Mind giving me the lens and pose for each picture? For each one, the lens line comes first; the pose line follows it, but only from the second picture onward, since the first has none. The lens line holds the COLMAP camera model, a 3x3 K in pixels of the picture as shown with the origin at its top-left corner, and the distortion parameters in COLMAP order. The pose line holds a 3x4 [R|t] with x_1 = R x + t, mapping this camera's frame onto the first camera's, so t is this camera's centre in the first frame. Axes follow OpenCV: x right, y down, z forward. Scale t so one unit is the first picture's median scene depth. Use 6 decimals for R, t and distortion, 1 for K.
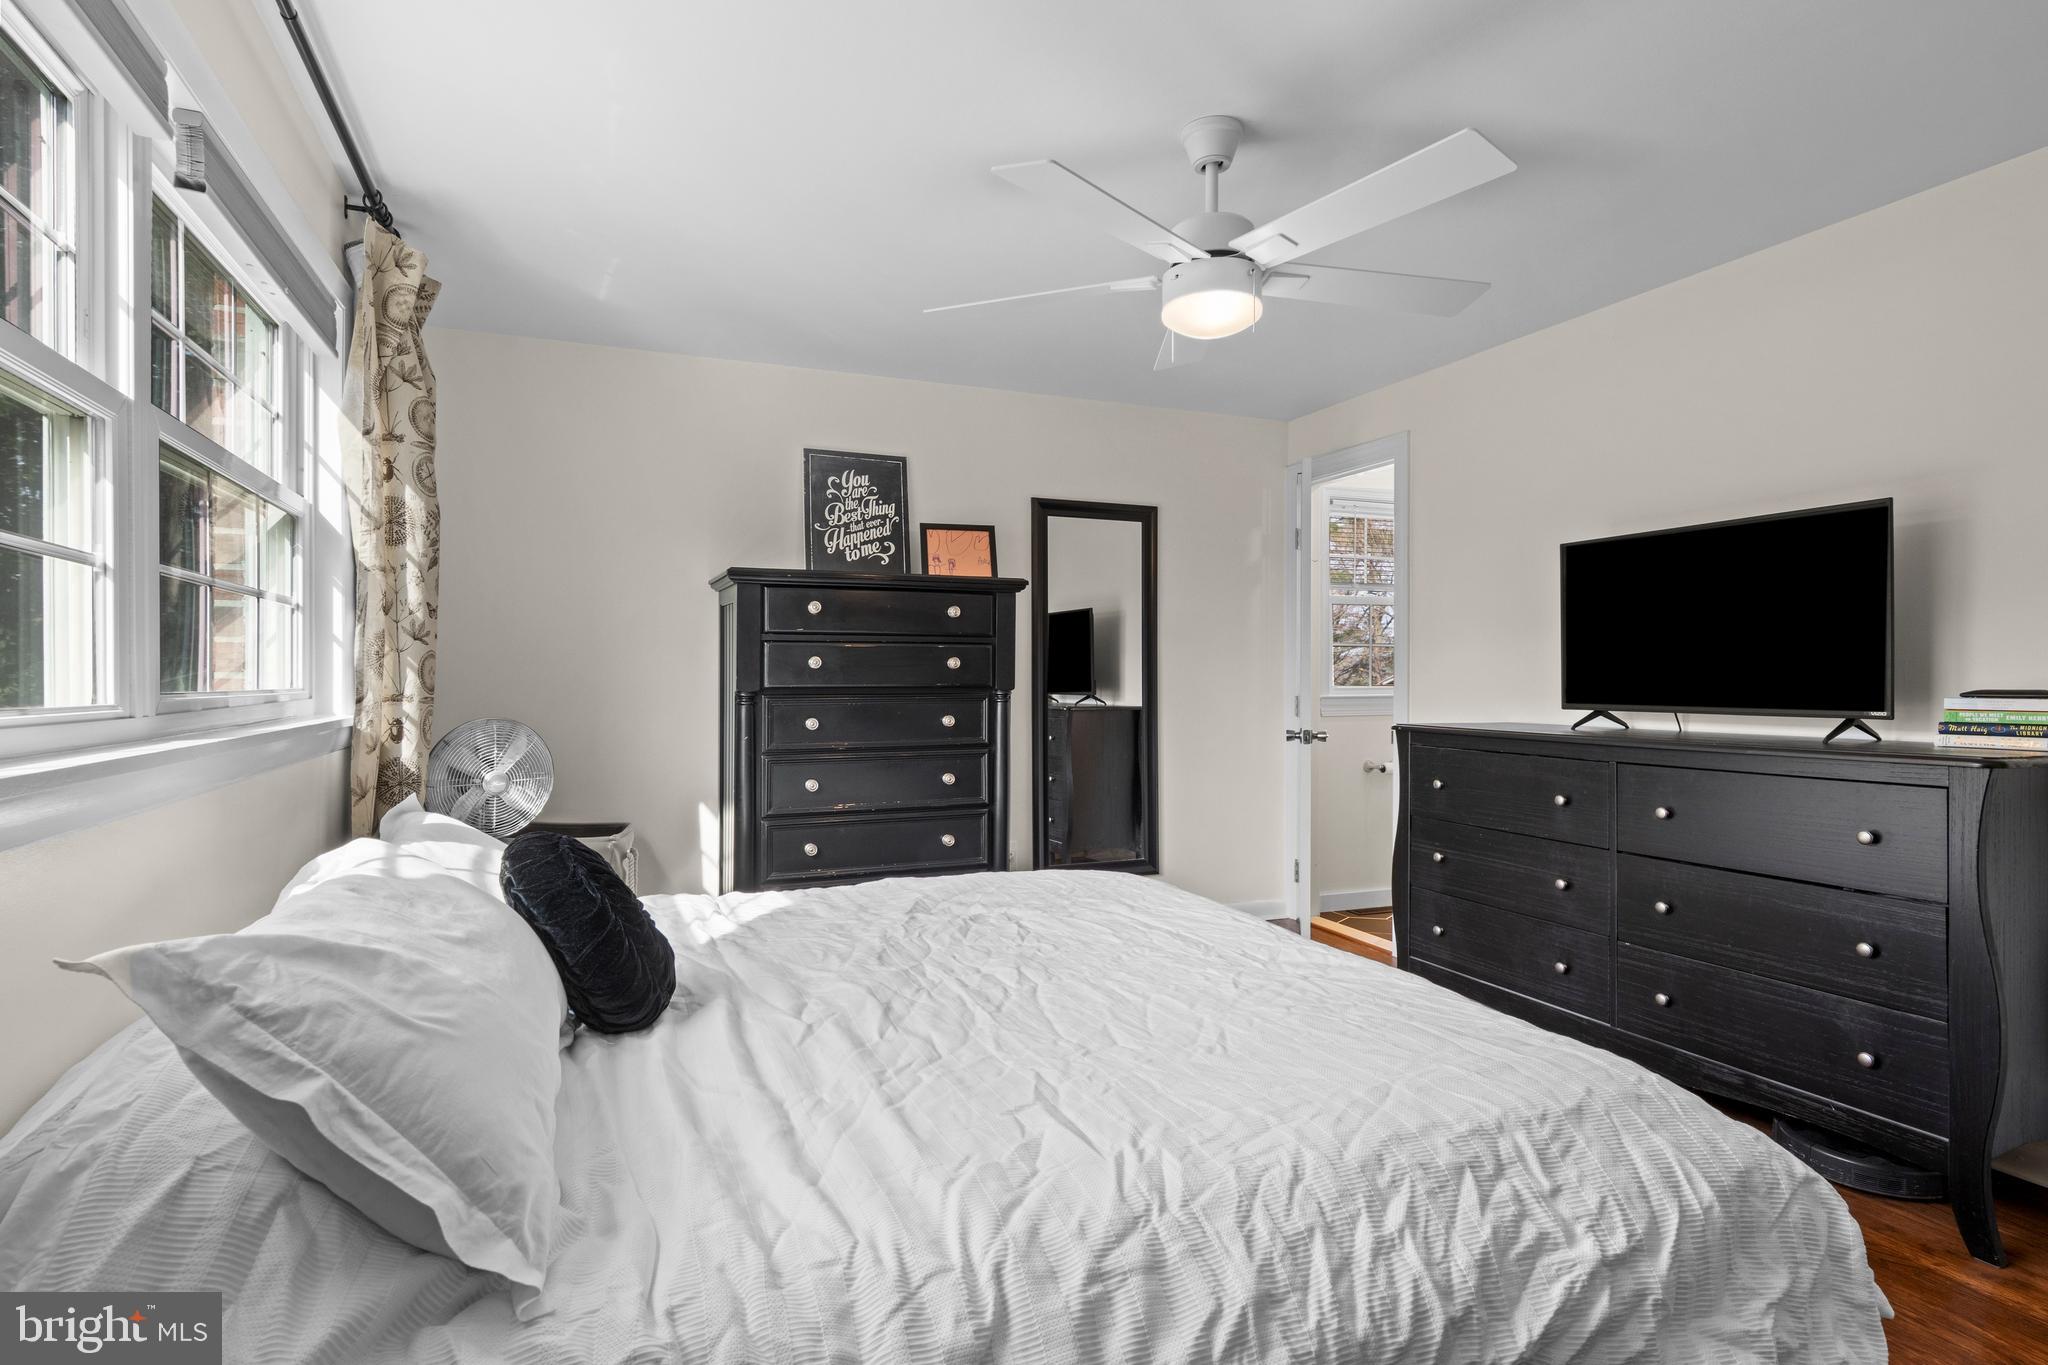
lens RADIAL K [[1047.0, 0, 1021.4], [0, 1047.0, 680.3], [0, 0, 1]] dist [0.015125, -0.005147]
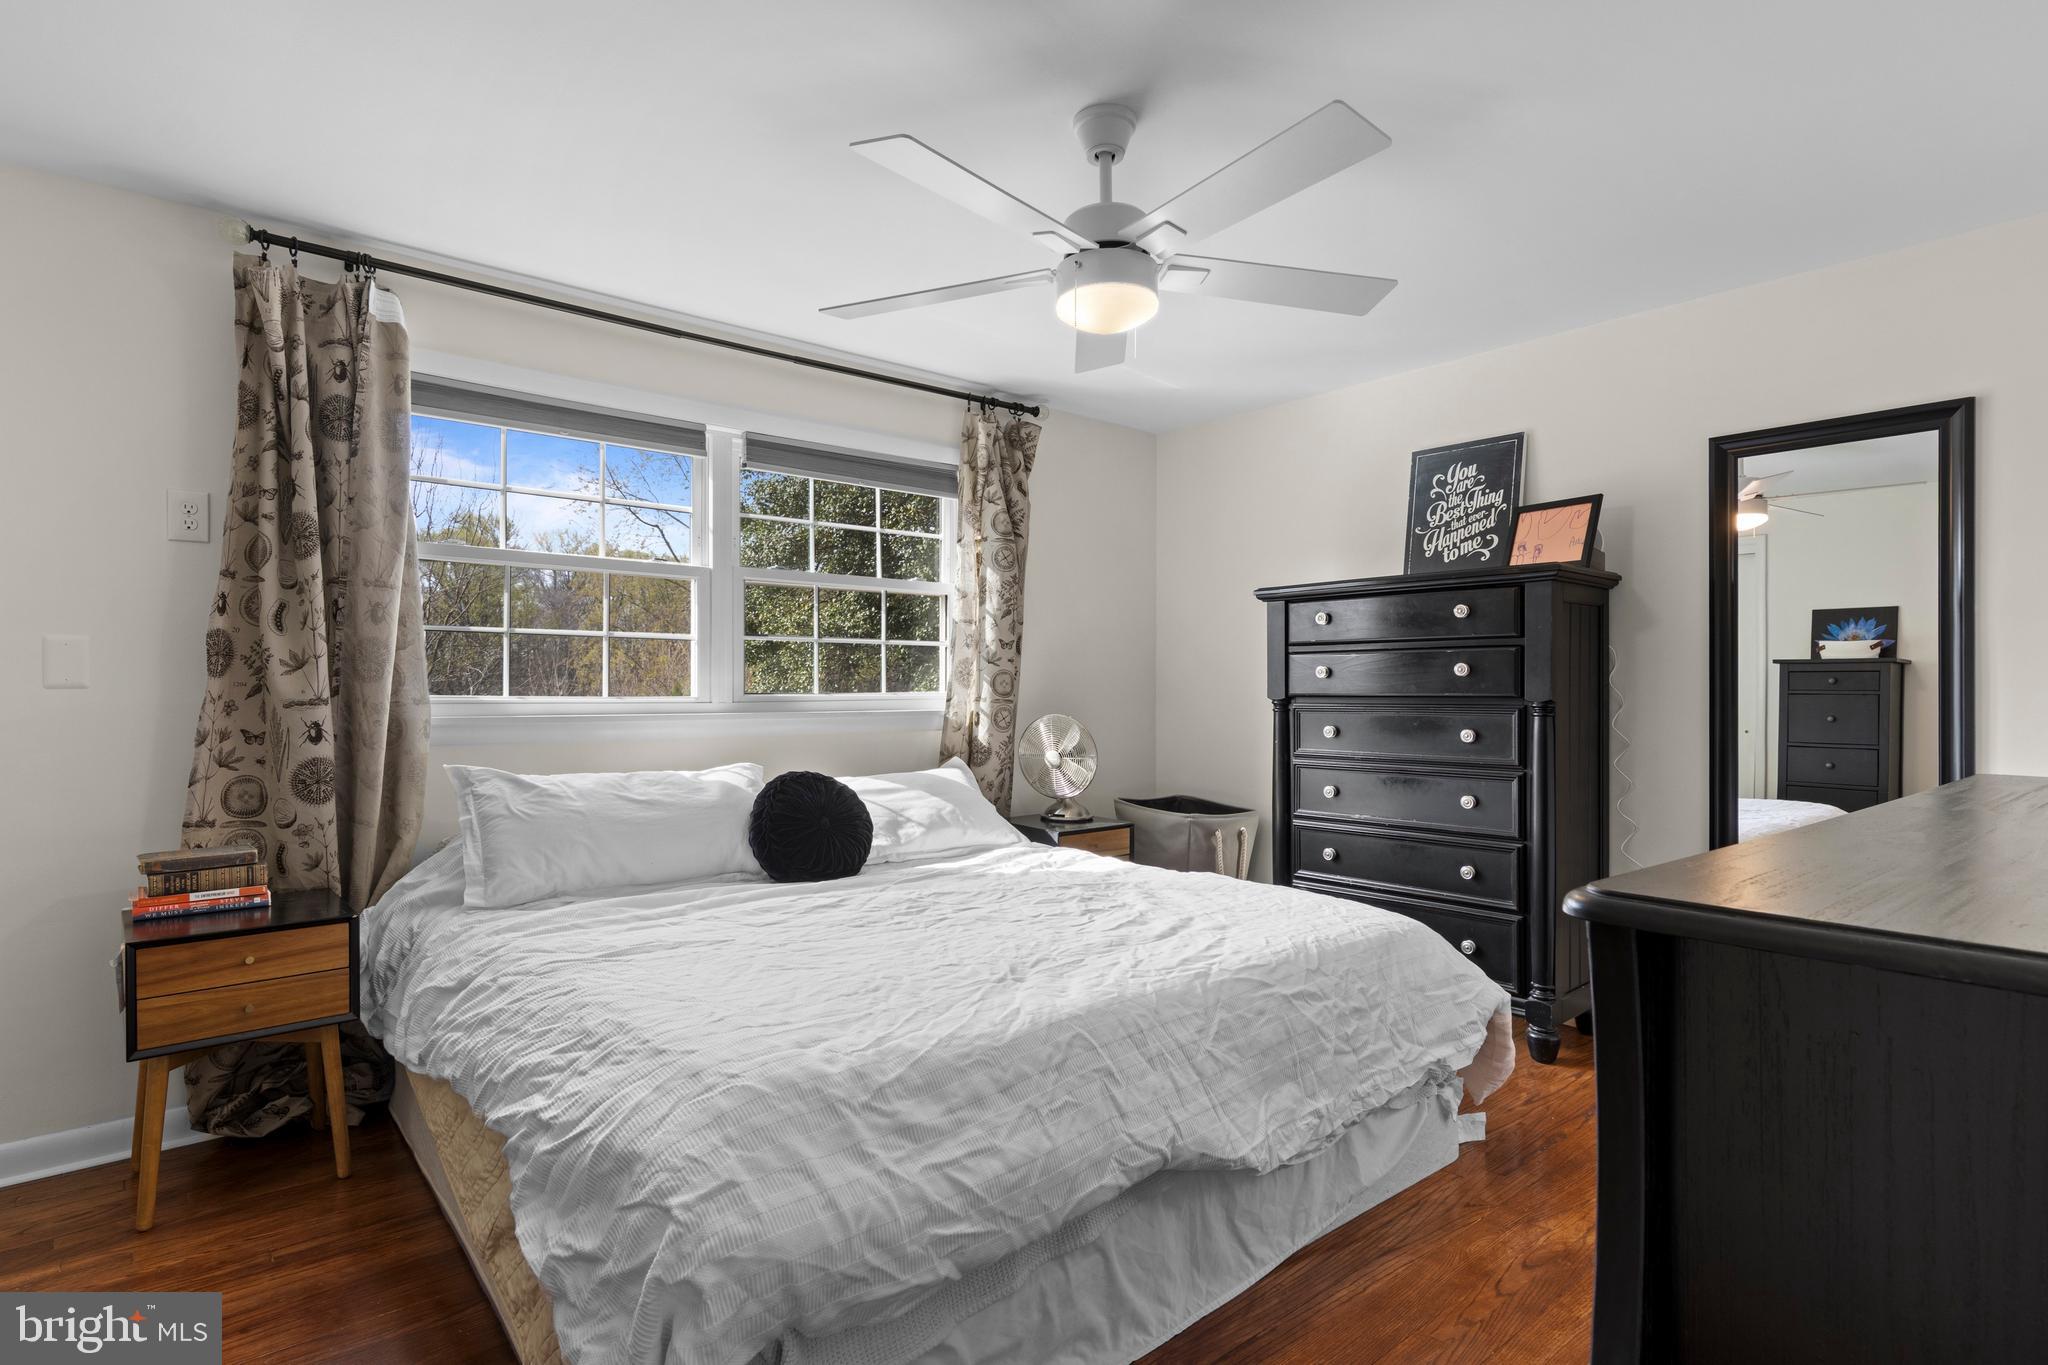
lens RADIAL K [[1047.0, 0, 1025.7], [0, 1047.0, 688.1], [0, 0, 1]] dist [0.015125, -0.005147]
pose [[0.309728, -0.001046, -0.950825, 0.607780], [-0.003347, 0.999992, -0.002190, 0.001845], [0.950819, 0.003861, 0.309722, 0.352968]]
